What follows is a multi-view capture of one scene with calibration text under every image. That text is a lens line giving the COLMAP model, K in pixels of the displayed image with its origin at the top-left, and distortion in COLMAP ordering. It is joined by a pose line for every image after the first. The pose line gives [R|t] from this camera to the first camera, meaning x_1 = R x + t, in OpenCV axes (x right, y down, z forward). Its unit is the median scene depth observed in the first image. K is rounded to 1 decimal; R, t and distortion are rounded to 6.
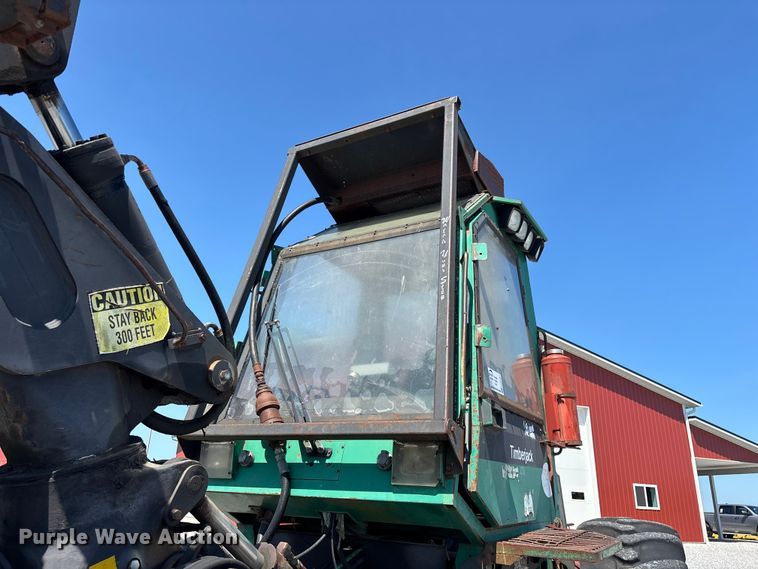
lens RADIAL K [[575.2, 0, 376.6], [0, 575.2, 286.0], [0, 0, 1]] dist [0.050792, -0.052998]
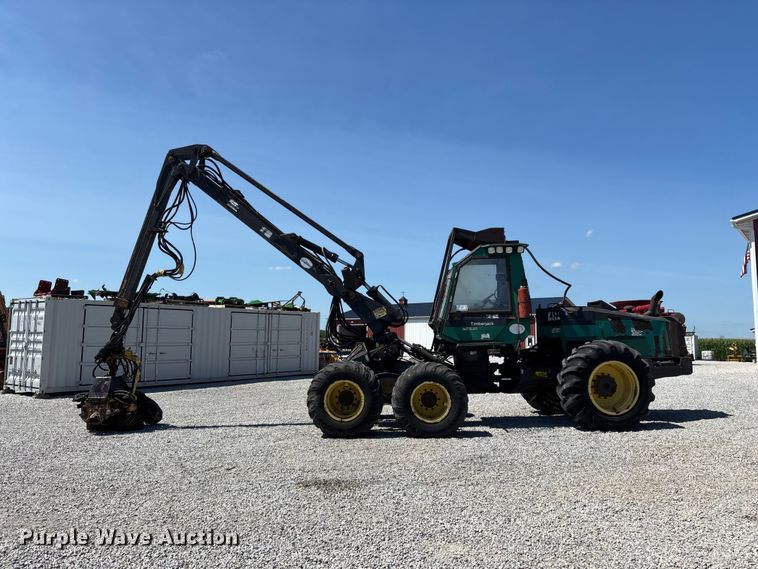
lens RADIAL K [[575.2, 0, 382.1], [0, 575.2, 276.4], [0, 0, 1]] dist [0.050792, -0.052998]
pose [[0.472991, -0.136016, -0.870505, 3.626134], [0.317627, 0.947900, 0.024474, -0.332056], [0.821823, -0.288072, 0.491550, -1.435603]]
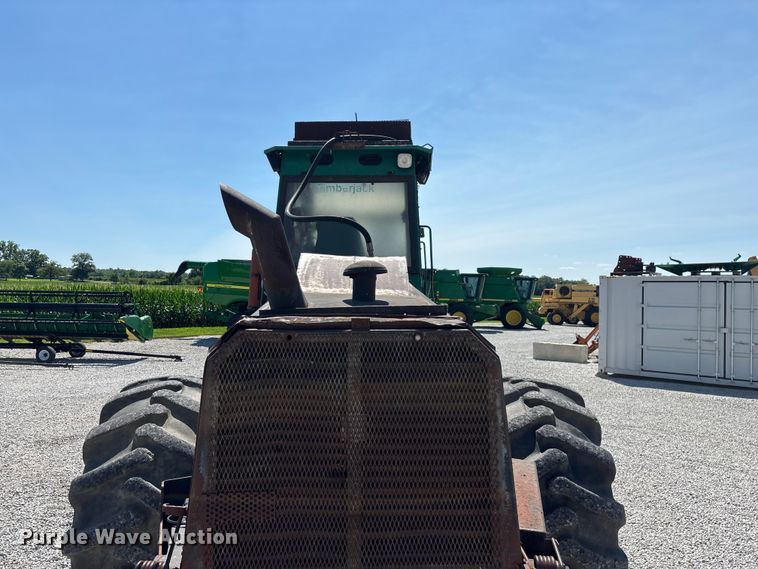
lens RADIAL K [[575.2, 0, 369.9], [0, 575.2, 293.9], [0, 0, 1]] dist [0.050792, -0.052998]
pose [[-0.913657, -0.062357, -0.401675, 0.873044], [0.081387, 0.940092, -0.331065, 1.075140], [0.398255, -0.335171, -0.853846, 3.406571]]
